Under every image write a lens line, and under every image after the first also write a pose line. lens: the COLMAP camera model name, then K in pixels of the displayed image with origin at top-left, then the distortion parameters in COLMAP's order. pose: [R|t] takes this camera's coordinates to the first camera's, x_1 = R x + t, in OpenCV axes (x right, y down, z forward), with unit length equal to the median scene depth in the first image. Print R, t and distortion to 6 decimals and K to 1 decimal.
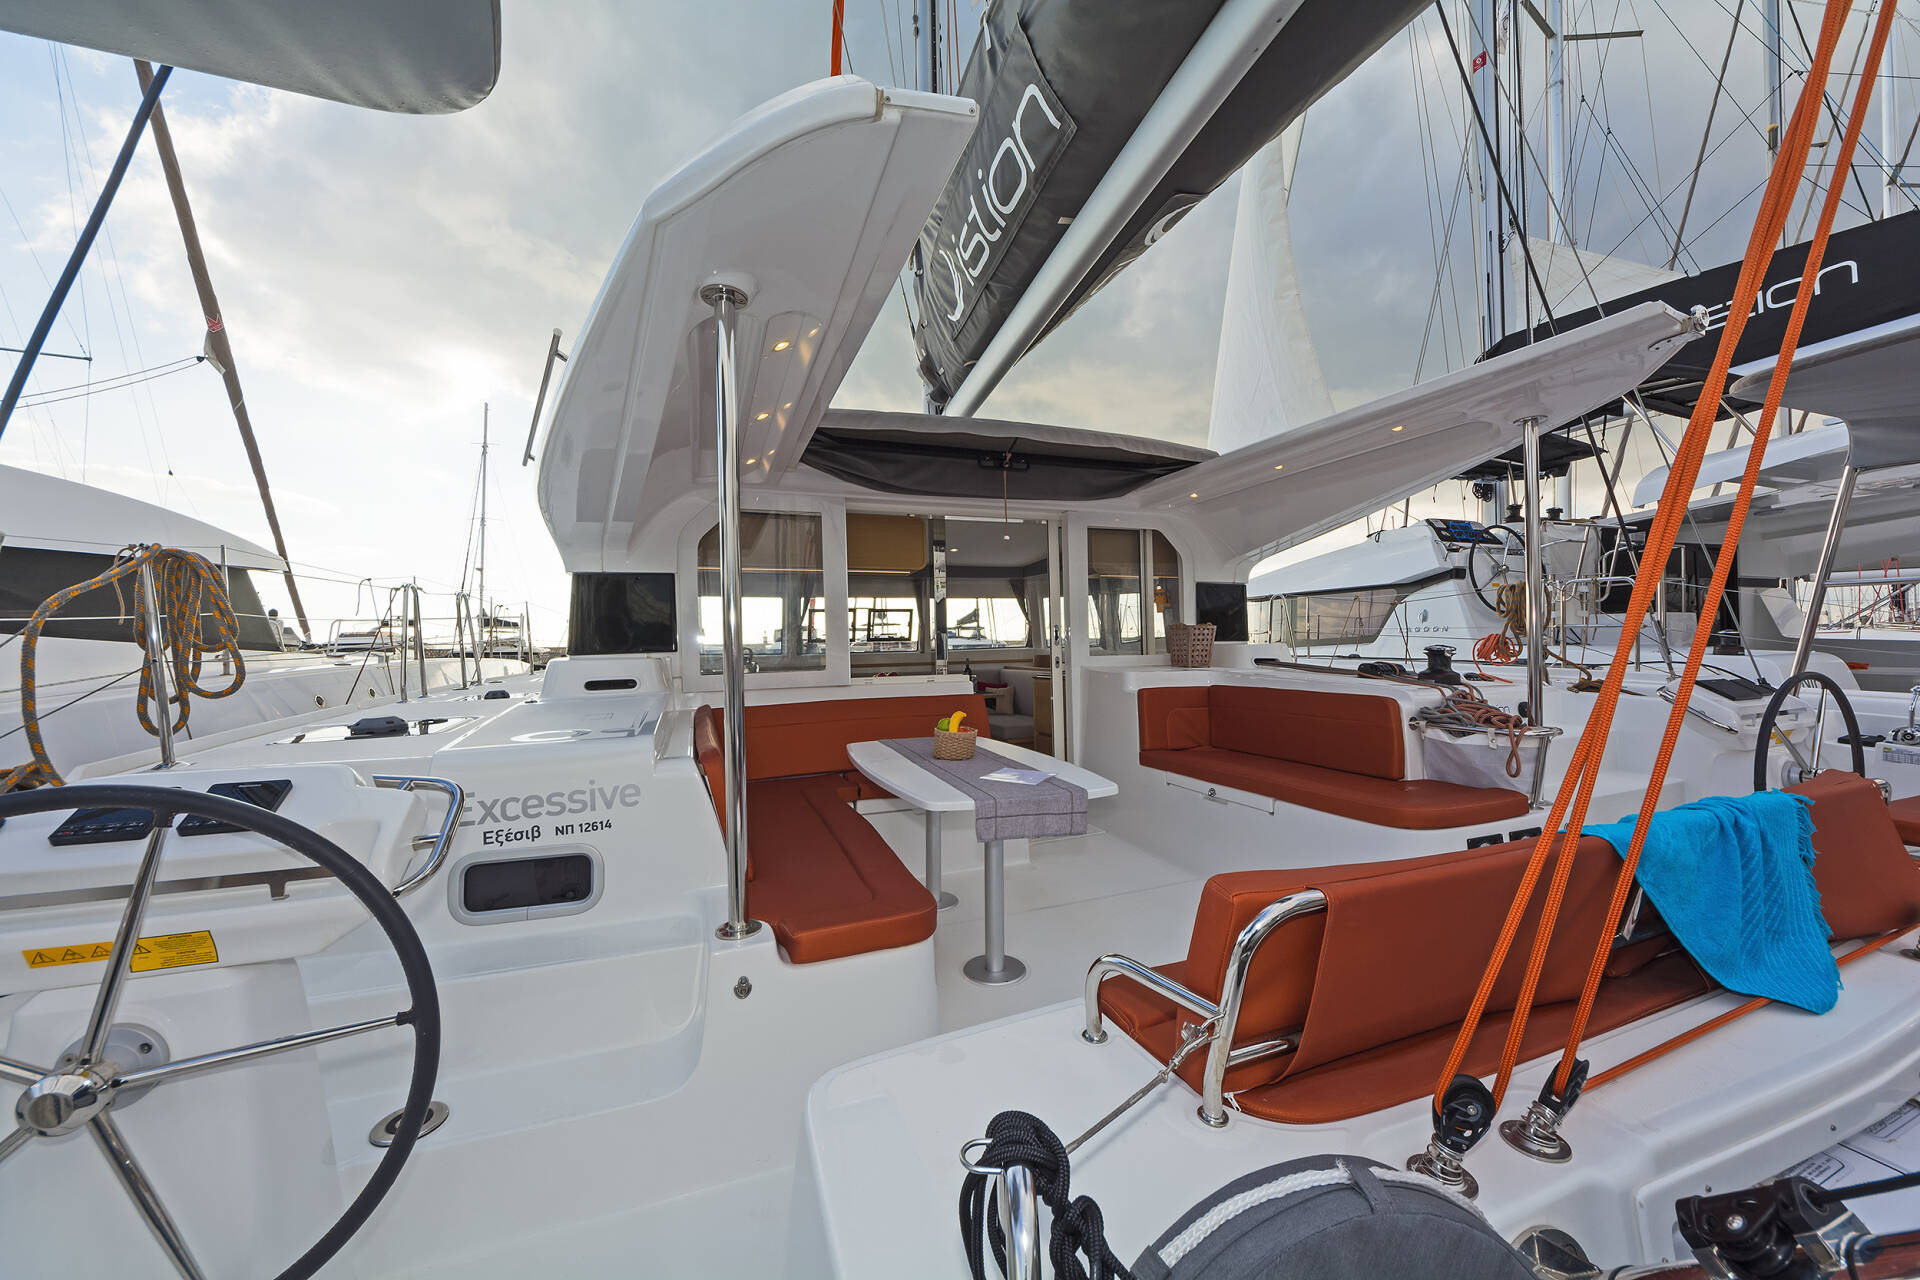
lens RADIAL K [[681.8, 0, 960.0], [0, 681.8, 640.0], [0, 0, 1]] dist [-0.002919, -0.000423]
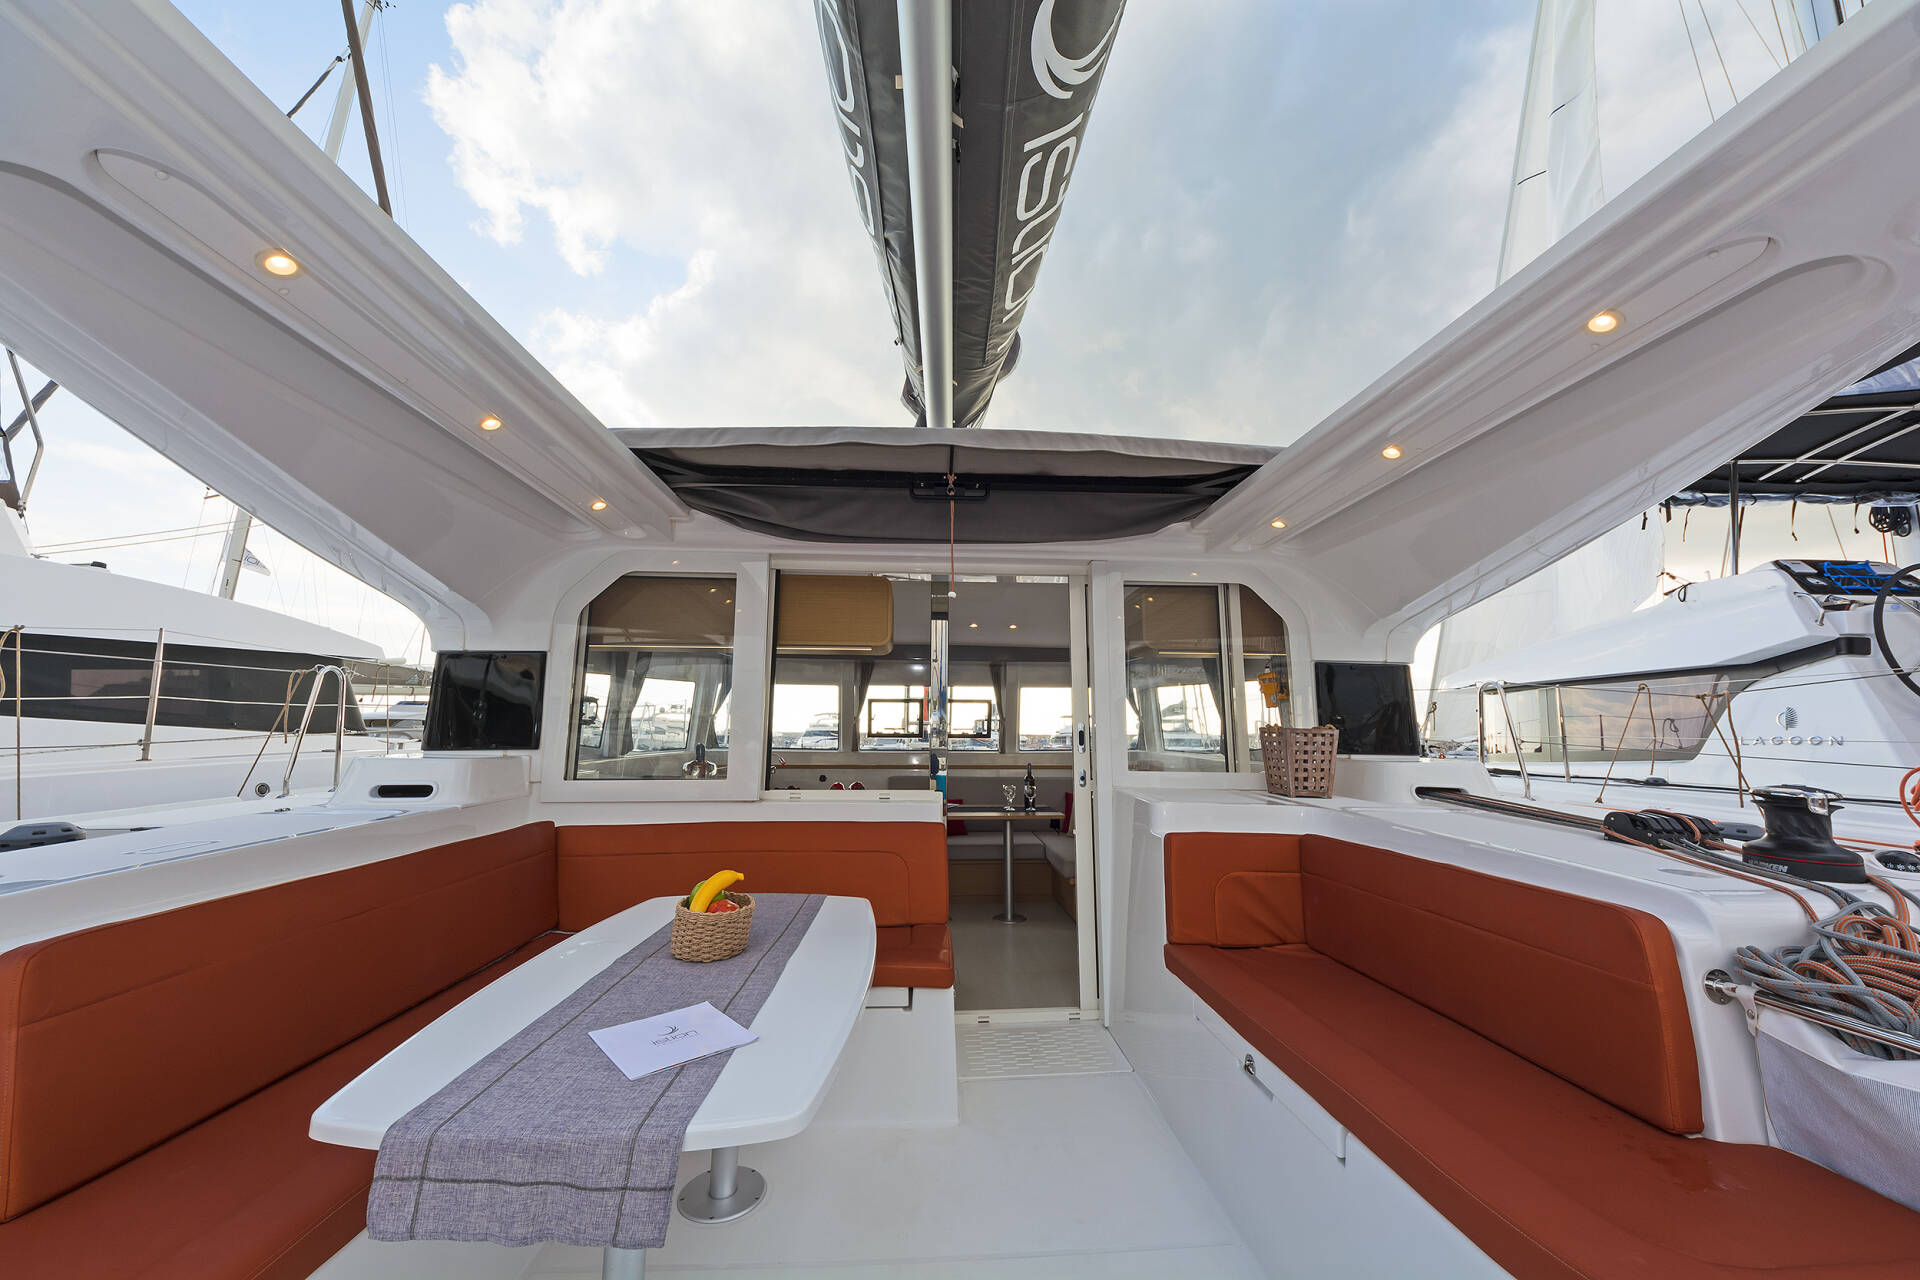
lens RADIAL K [[683.4, 0, 960.6], [0, 683.4, 637.5], [0, 0, 1]] dist [-0.000970, -0.000341]
pose [[0.955107, -0.018513, -0.295683, 0.277018], [-0.022044, 0.990838, -0.133243, -0.015641], [0.295441, 0.133779, 0.945948, 0.349567]]
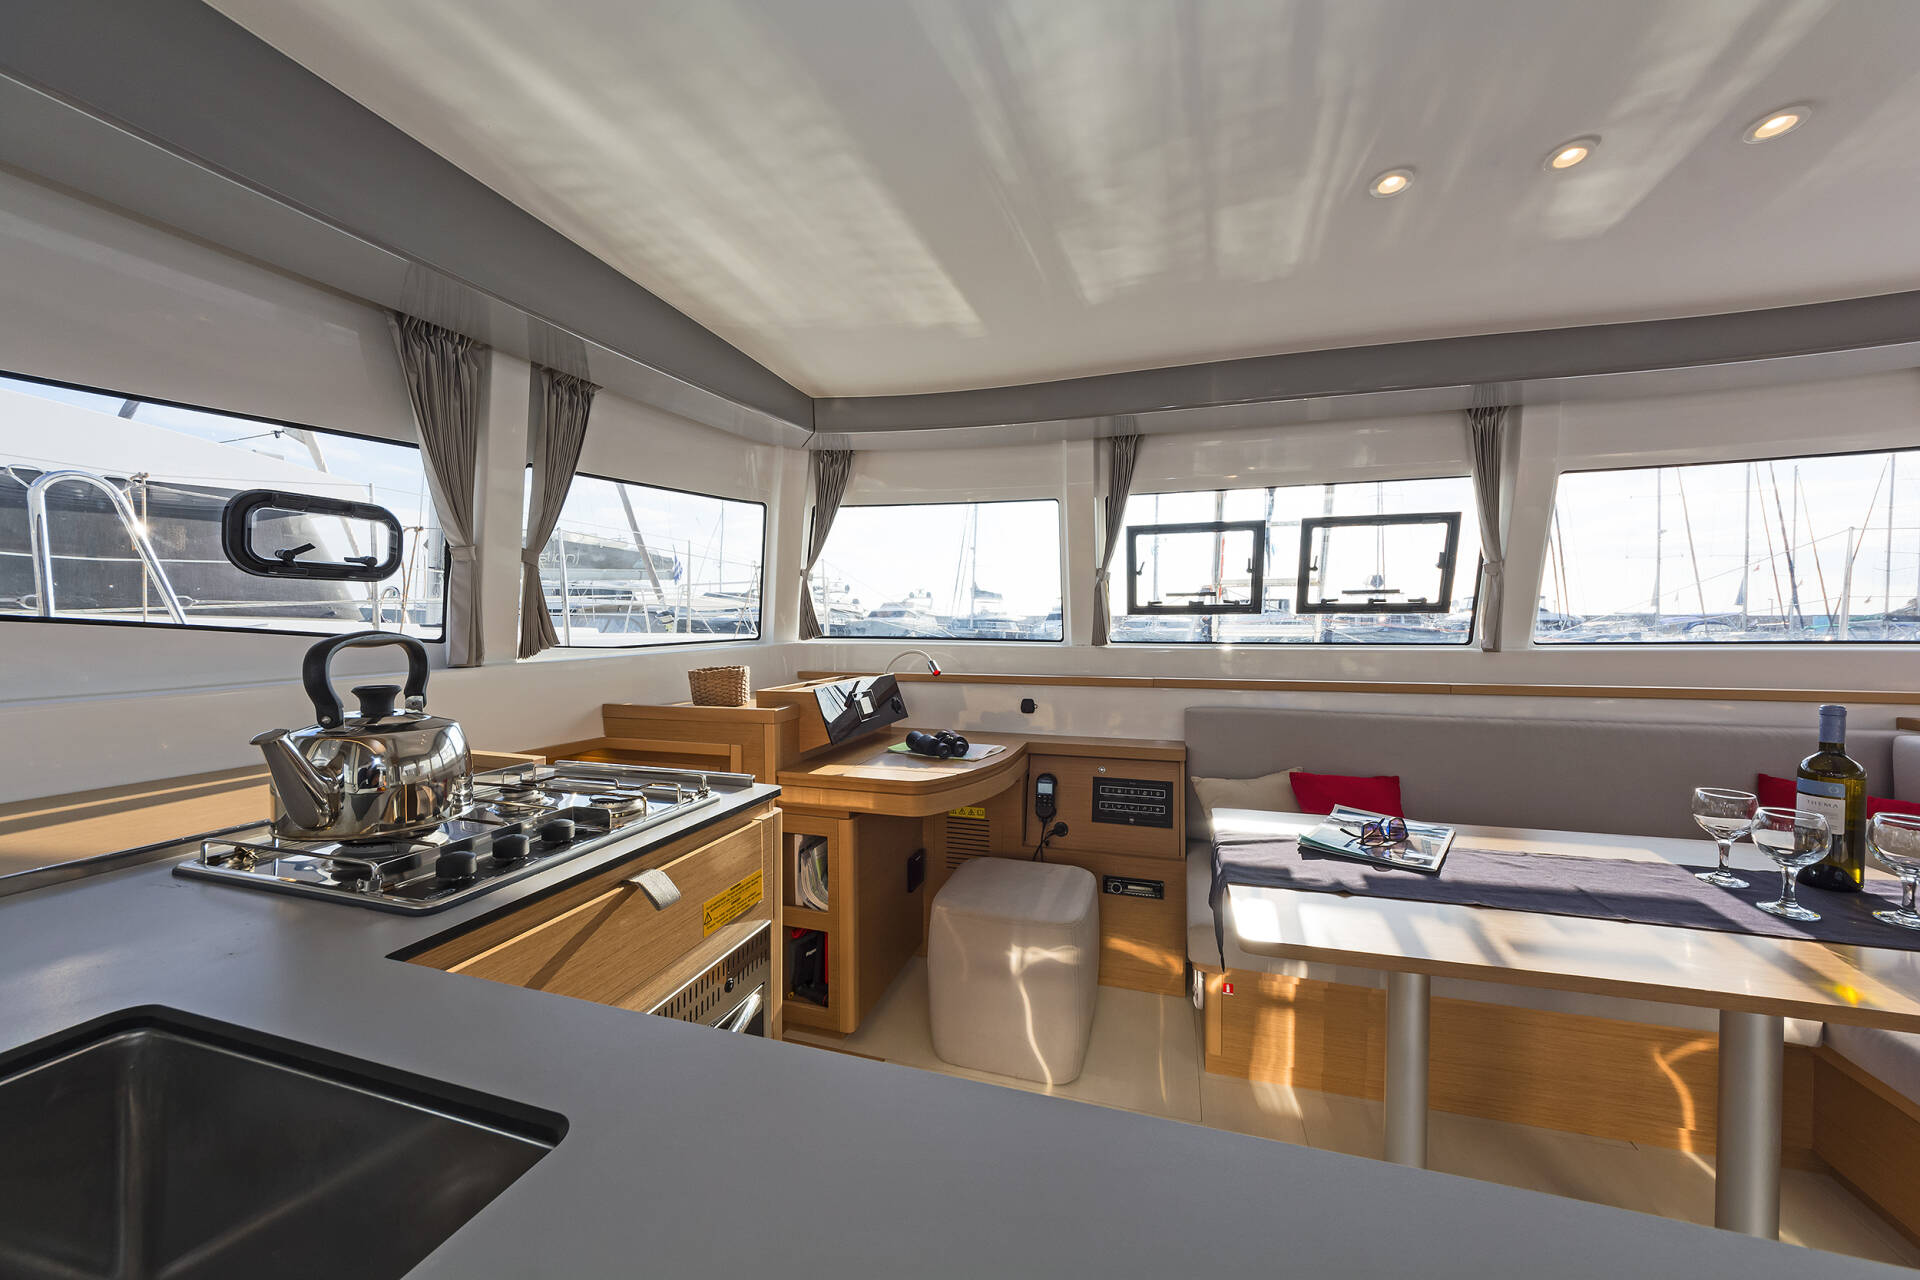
lens RADIAL K [[689.3, 0, 944.8], [0, 689.3, 625.1], [0, 0, 1]] dist [-0.008525, -0.000236]
pose [[0.782897, 0.020579, -0.621811, -0.110109], [-0.007981, 0.999703, 0.023037, 0.003971], [0.622100, -0.013072, 0.782828, 1.146828]]
